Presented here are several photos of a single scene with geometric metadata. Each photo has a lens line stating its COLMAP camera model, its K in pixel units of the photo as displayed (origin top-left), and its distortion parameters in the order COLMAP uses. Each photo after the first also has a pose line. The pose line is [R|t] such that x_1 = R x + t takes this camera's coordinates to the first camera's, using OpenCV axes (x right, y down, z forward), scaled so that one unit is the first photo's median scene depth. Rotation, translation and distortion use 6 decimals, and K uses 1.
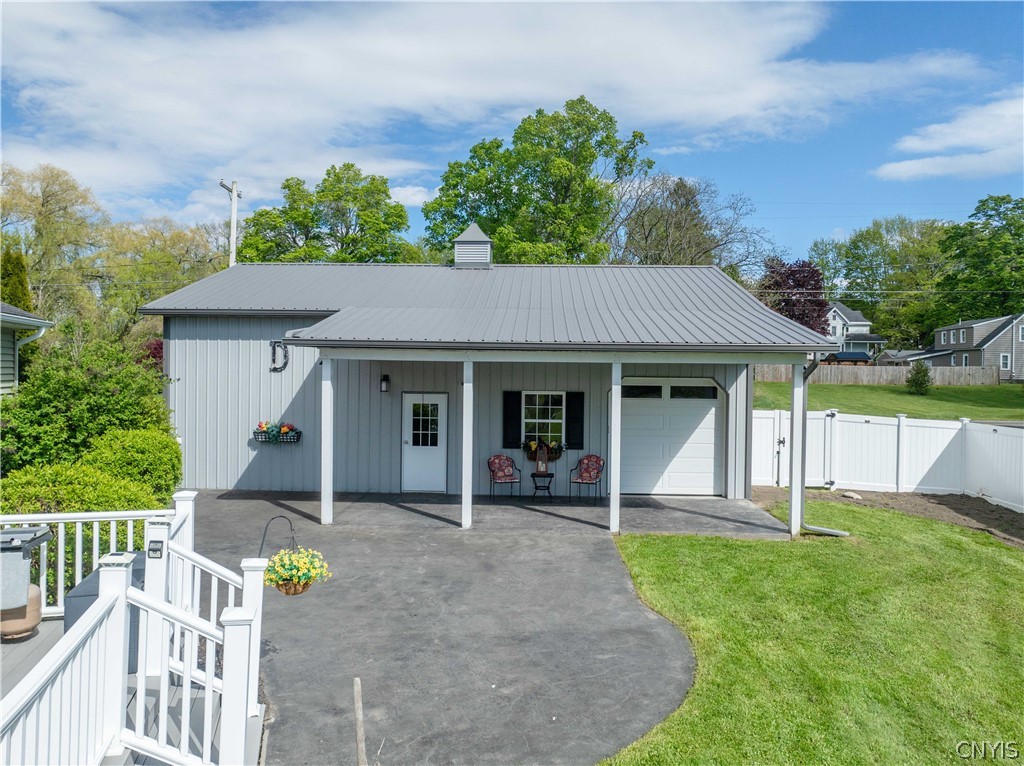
lens RADIAL K [[729.1, 0, 512.0], [0, 729.1, 383.0], [0, 0, 1]] dist [-0.024361, -0.000293]
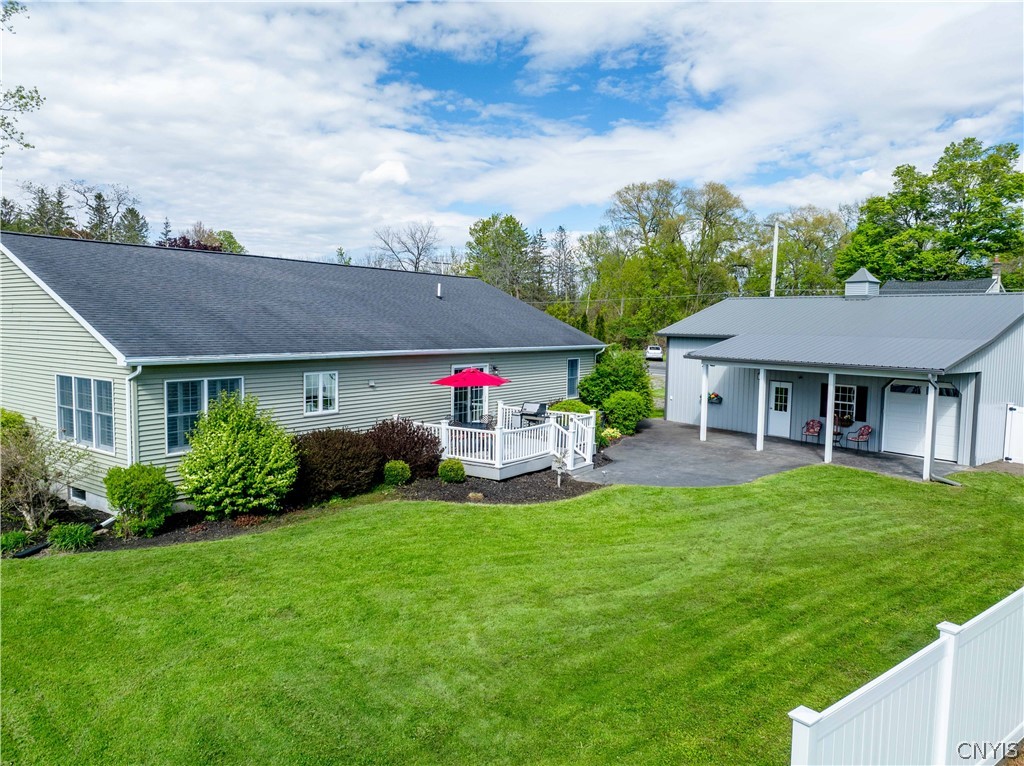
lens RADIAL K [[729.1, 0, 512.0], [0, 729.1, 383.0], [0, 0, 1]] dist [-0.024361, -0.000293]
pose [[0.634148, 0.063825, -0.770573, 0.841943], [-0.020524, 0.997626, 0.065741, -0.087806], [0.772939, -0.025875, 0.633952, -0.652318]]
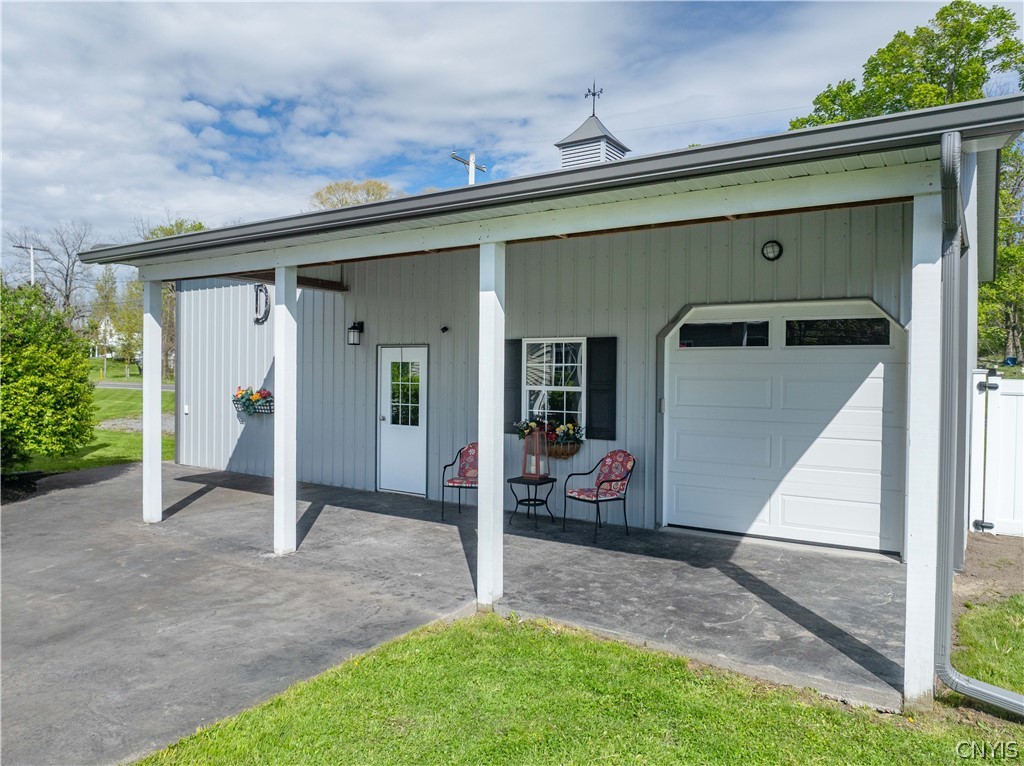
lens RADIAL K [[723.3, 0, 512.0], [0, 723.3, 383.0], [0, 0, 1]] dist [-0.045062, -0.005253]
pose [[0.851296, 0.003942, -0.524671, 0.316582], [-0.007344, 0.999963, -0.004402, 0.050138], [0.524635, 0.007601, 0.851293, 0.485334]]
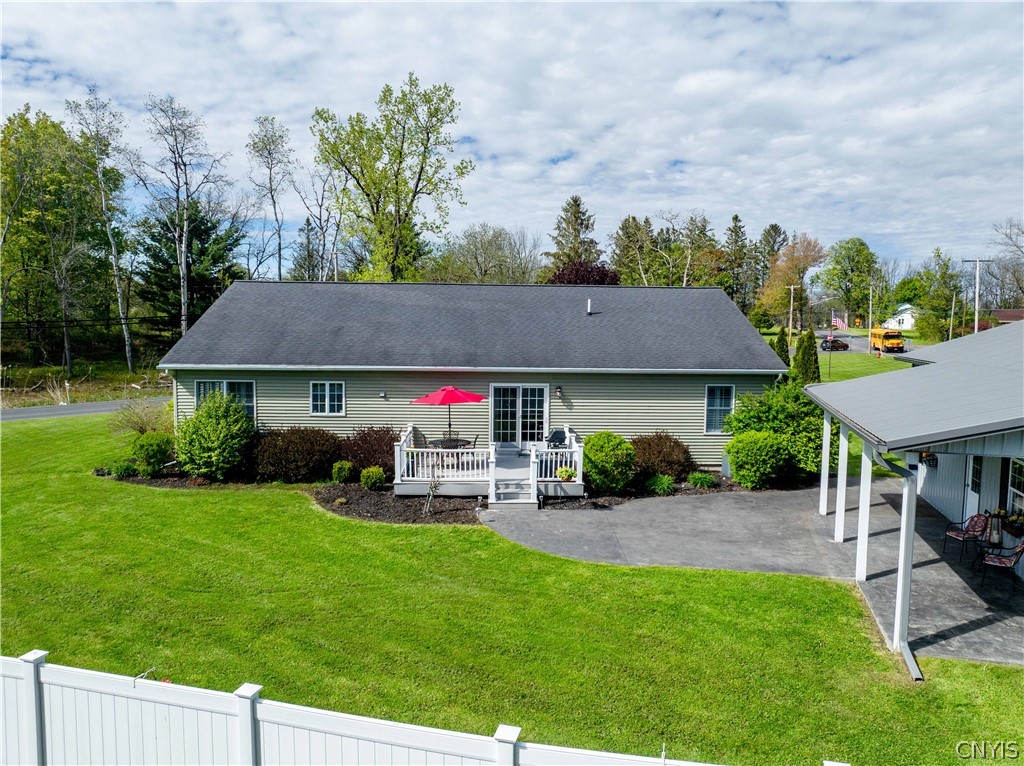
lens RADIAL K [[729.1, 0, 512.0], [0, 729.1, 383.0], [0, 0, 1]] dist [-0.024361, -0.000293]
pose [[-0.237352, 0.068475, -0.969007, 1.063304], [-0.023784, 0.996804, 0.076265, -0.139321], [0.971133, 0.041148, -0.234964, 0.580471]]
